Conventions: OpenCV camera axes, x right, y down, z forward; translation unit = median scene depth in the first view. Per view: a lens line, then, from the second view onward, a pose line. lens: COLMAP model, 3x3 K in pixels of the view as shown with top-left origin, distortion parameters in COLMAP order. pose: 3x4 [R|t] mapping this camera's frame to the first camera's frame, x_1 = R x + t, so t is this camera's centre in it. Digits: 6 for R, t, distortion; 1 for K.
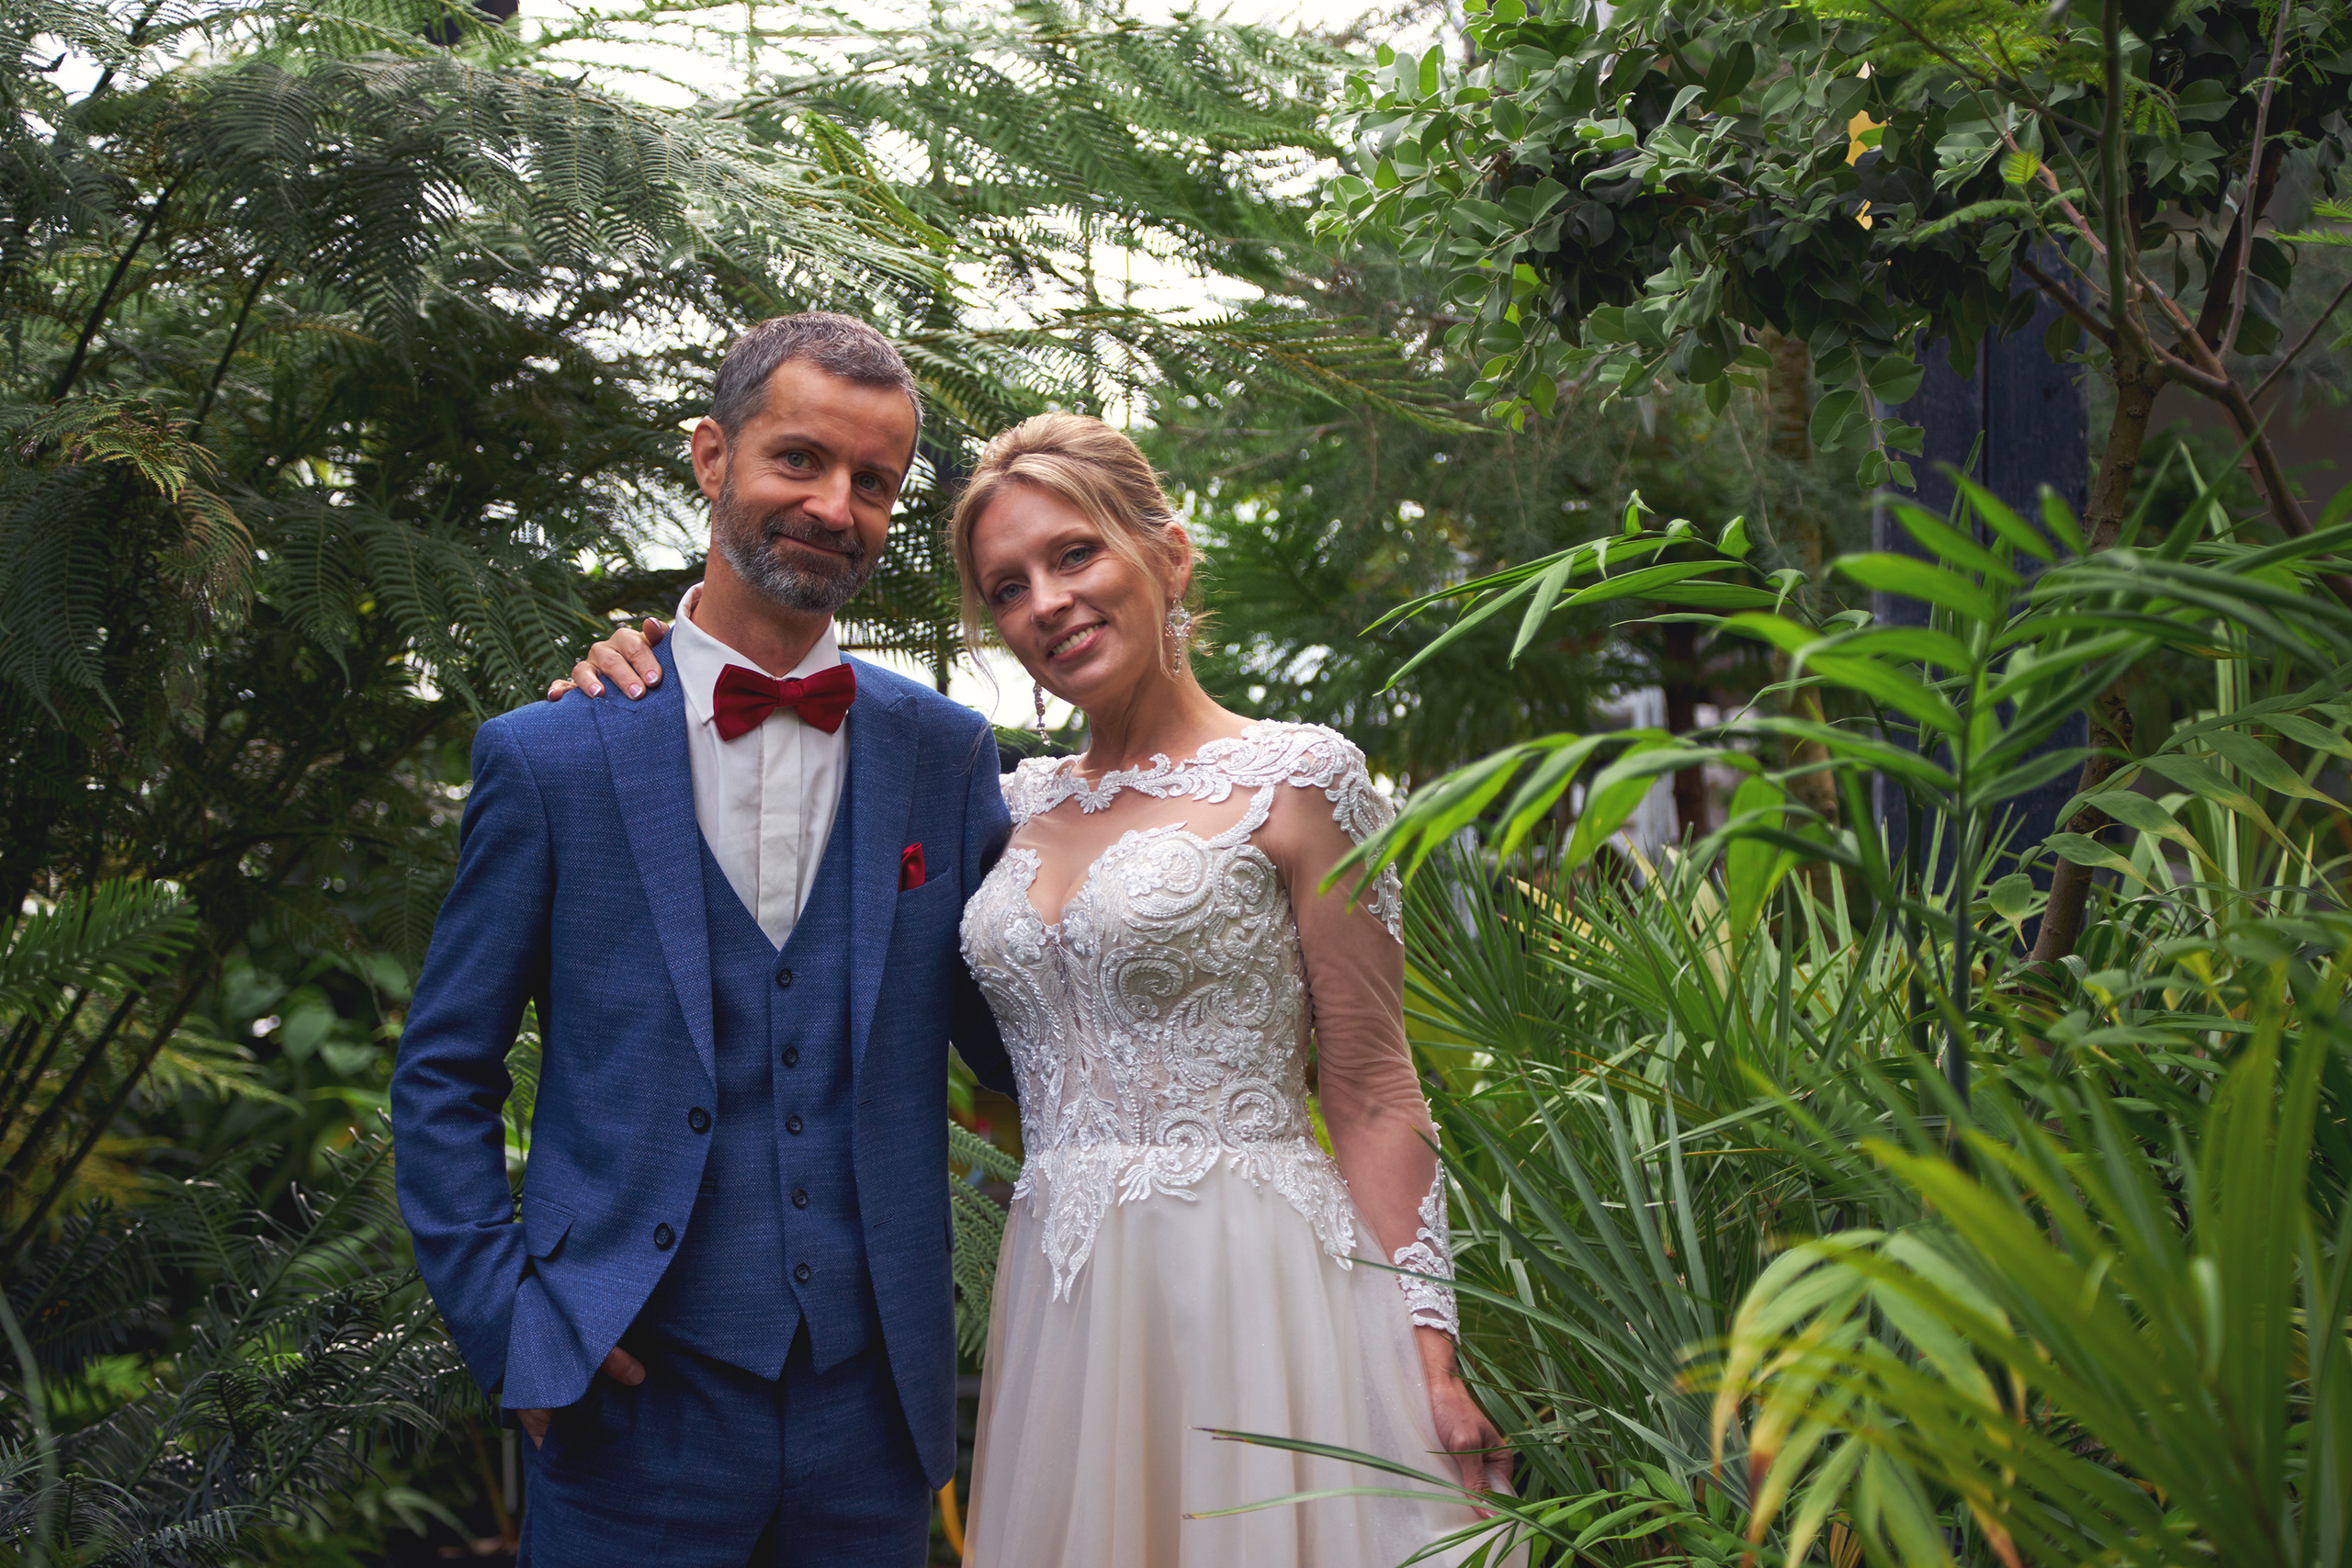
lens RADIAL K [[6142.8, 0, 1179.7], [0, 6142.8, 785.1], [0, 0, 1]] dist [0.620187, 0.000000]
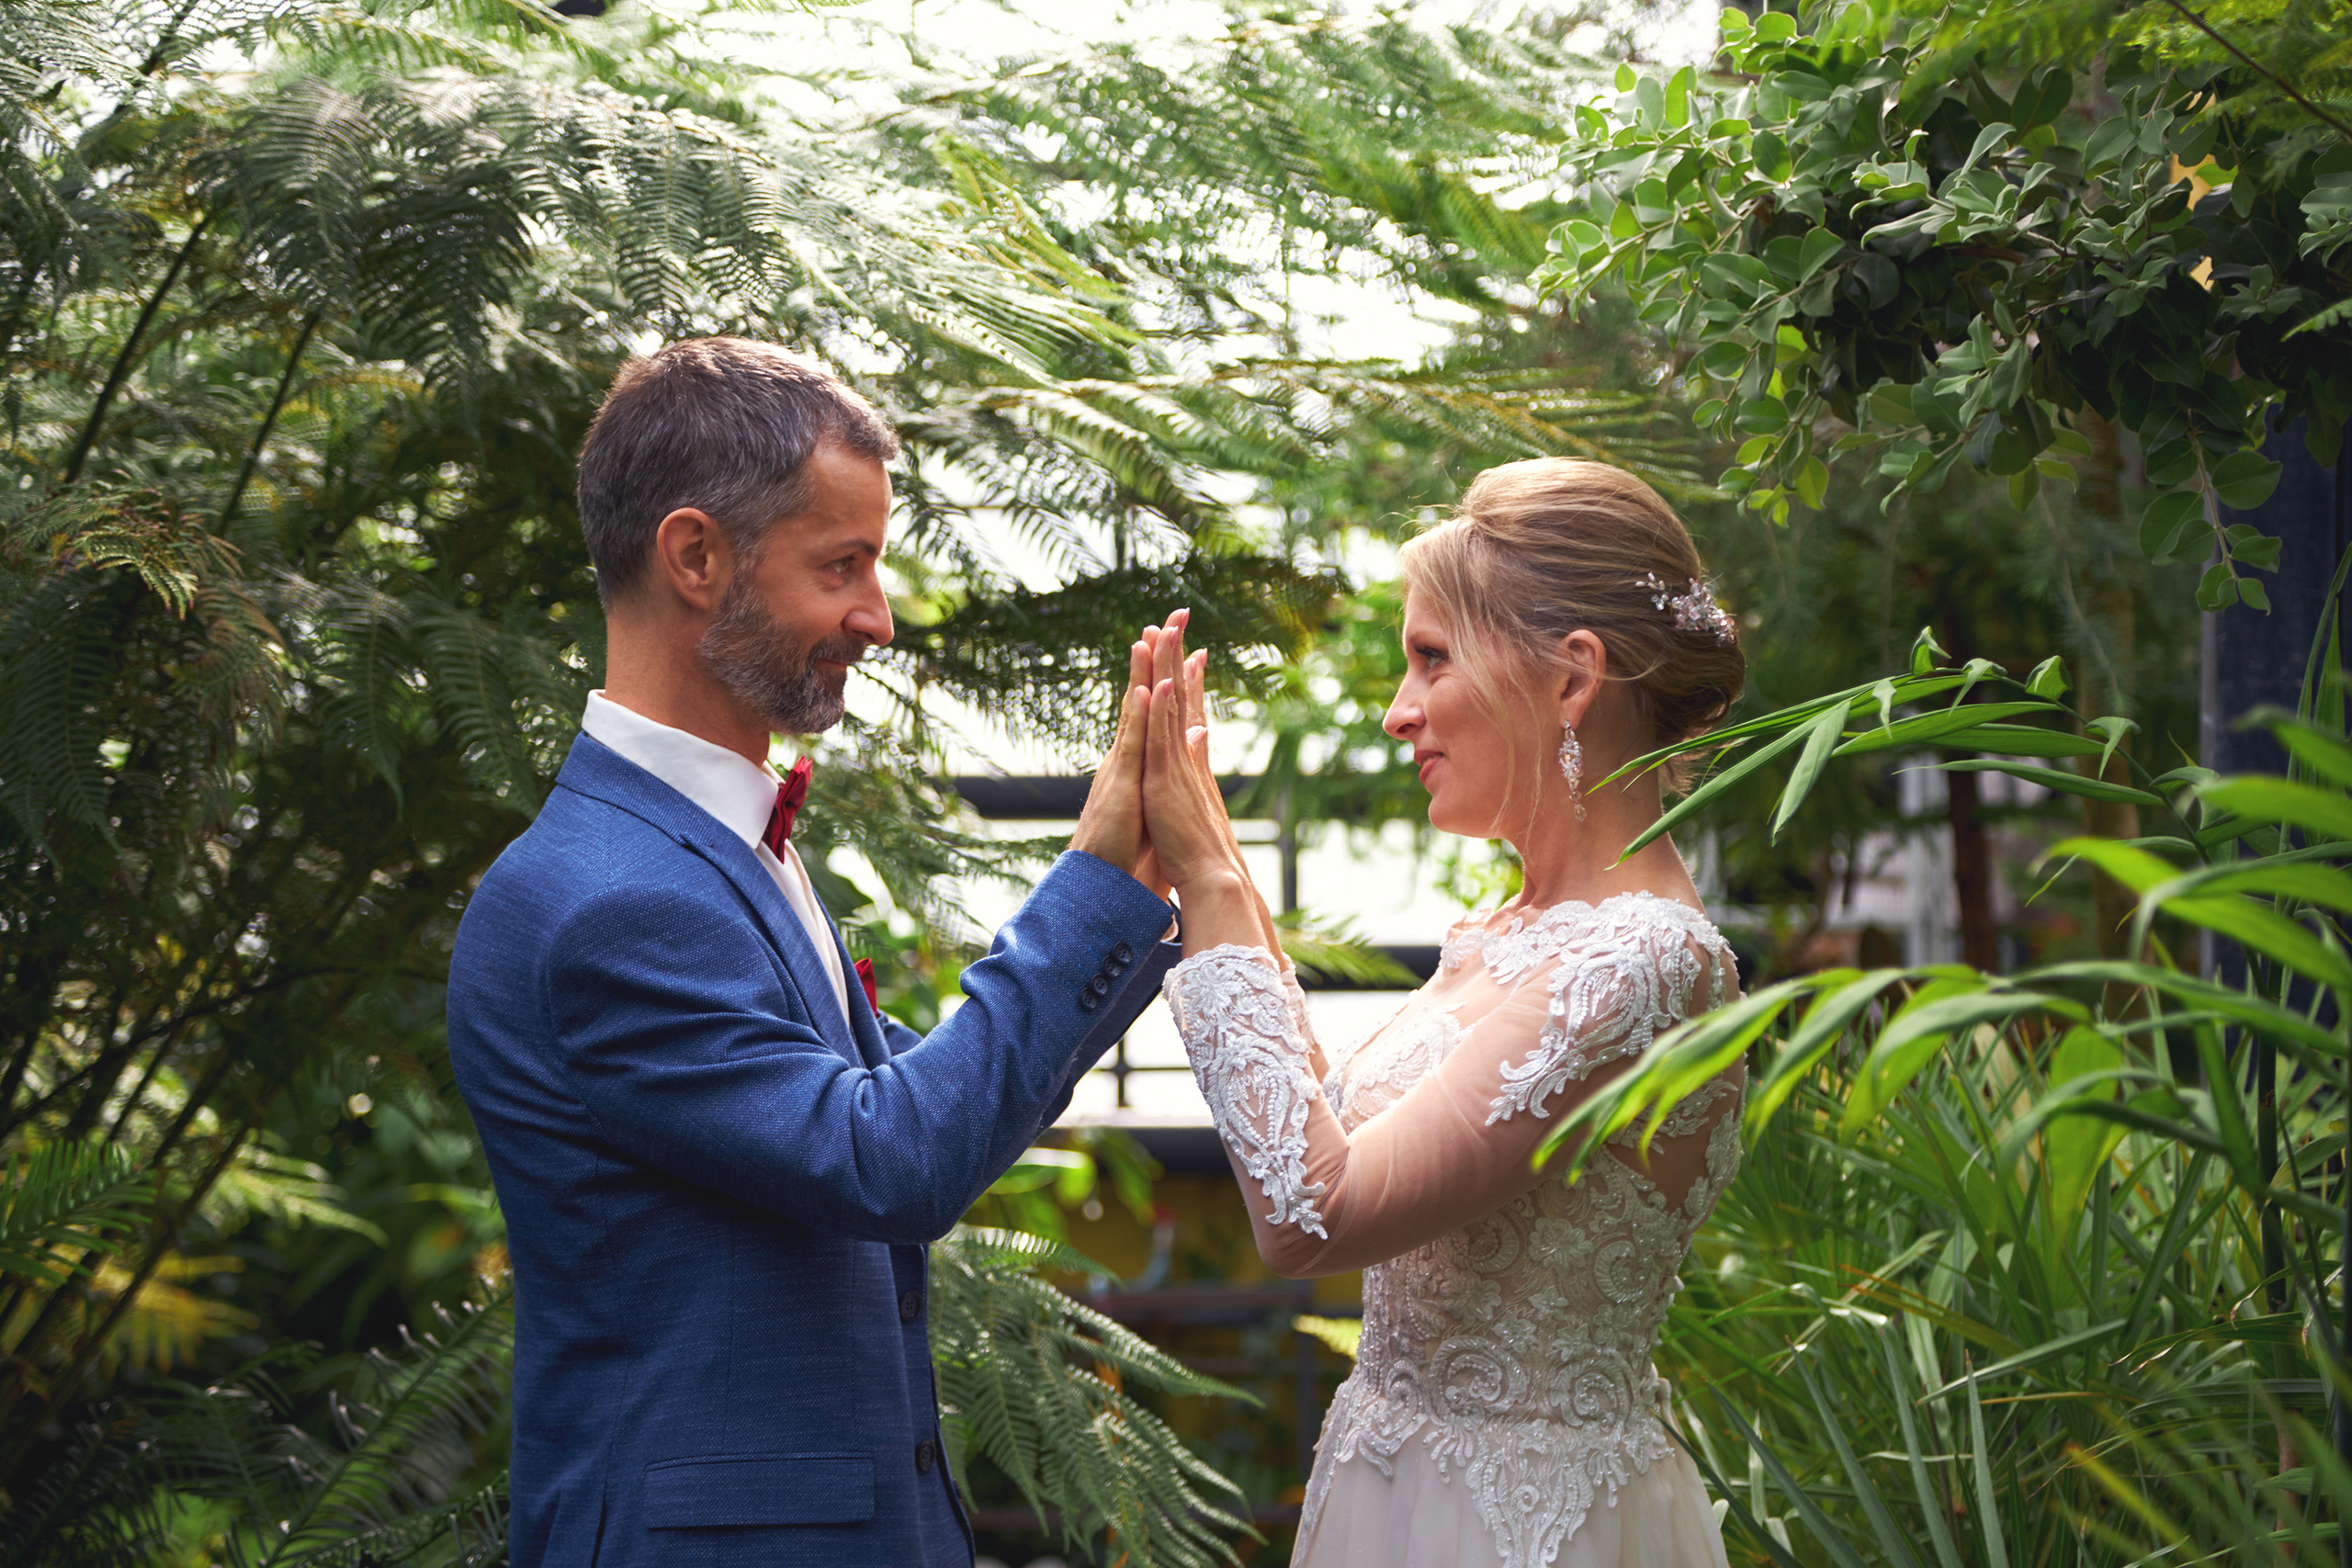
lens RADIAL K [[6504.2, 0, 1173.1], [0, 6504.2, 787.0], [0, 0, 1]] dist [0.628738, 0.000000]
pose [[0.999375, 0.006263, -0.034783, 0.003623], [-0.005913, 0.999931, 0.010149, -0.030781], [0.034844, -0.009937, 0.999343, 0.110271]]
